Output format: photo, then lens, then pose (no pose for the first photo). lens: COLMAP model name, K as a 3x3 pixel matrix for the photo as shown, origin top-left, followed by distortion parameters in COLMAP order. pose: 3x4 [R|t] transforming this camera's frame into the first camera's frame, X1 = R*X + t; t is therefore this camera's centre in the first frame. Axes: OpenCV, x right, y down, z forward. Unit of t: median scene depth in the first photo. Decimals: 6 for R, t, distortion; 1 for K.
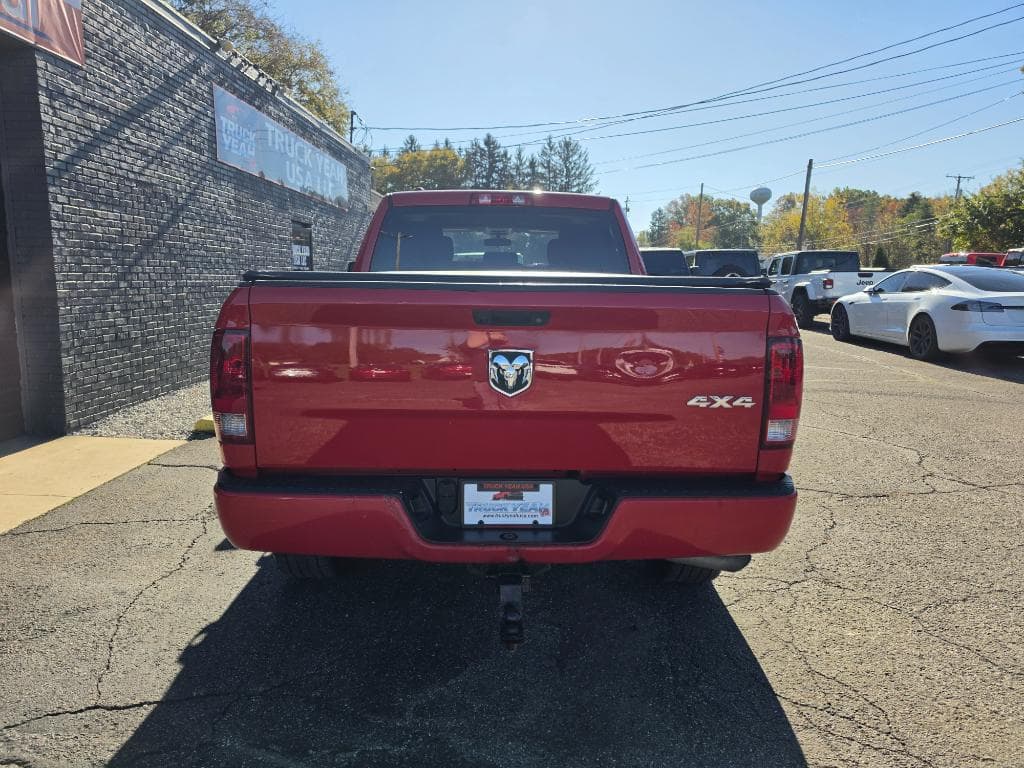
lens RADIAL K [[717.1, 0, 512.0], [0, 717.1, 384.0], [0, 0, 1]] dist [0.089147, -0.057244]
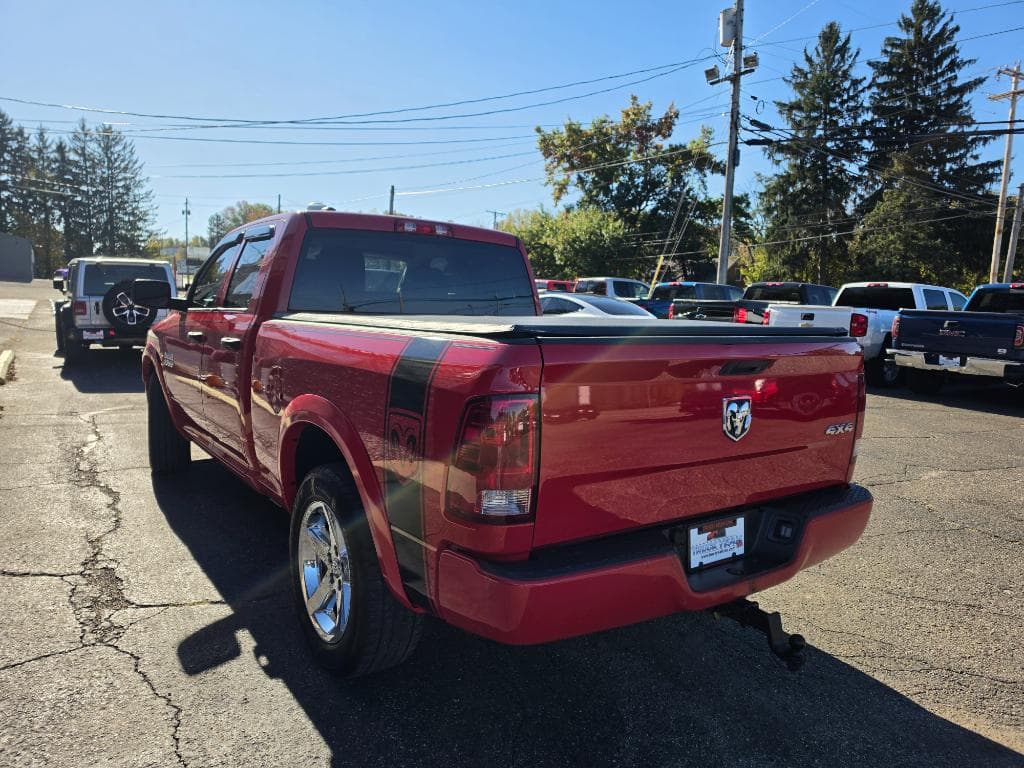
lens RADIAL K [[736.7, 0, 512.0], [0, 736.7, 384.0], [0, 0, 1]] dist [0.009086, -0.013052]
pose [[0.820625, -0.049066, 0.569357, -0.310303], [0.058532, 0.998284, 0.001666, -0.030714], [-0.568462, 0.031958, 0.822089, 0.096820]]
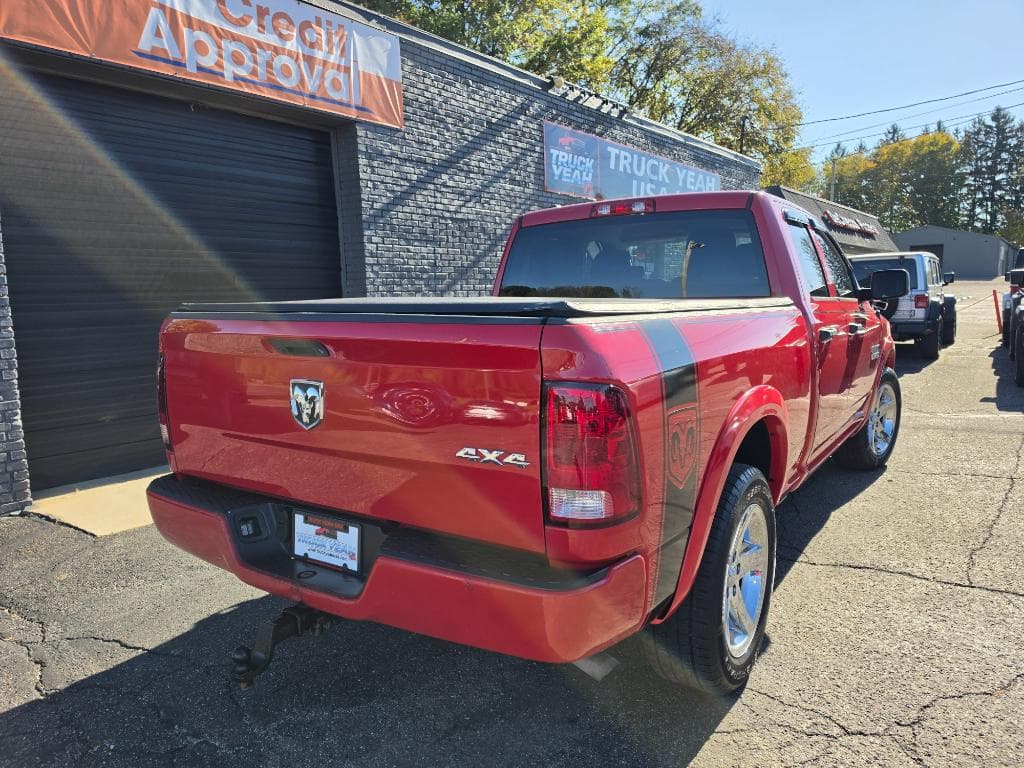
lens RADIAL K [[710.6, 0, 514.8], [0, 710.6, 400.7], [0, 0, 1]] dist [0.111603, -0.098726]
pose [[0.814864, 0.062562, -0.576266, 0.265640], [-0.058677, 0.997955, 0.025370, -0.021069], [0.576675, 0.013140, 0.816868, 0.130195]]
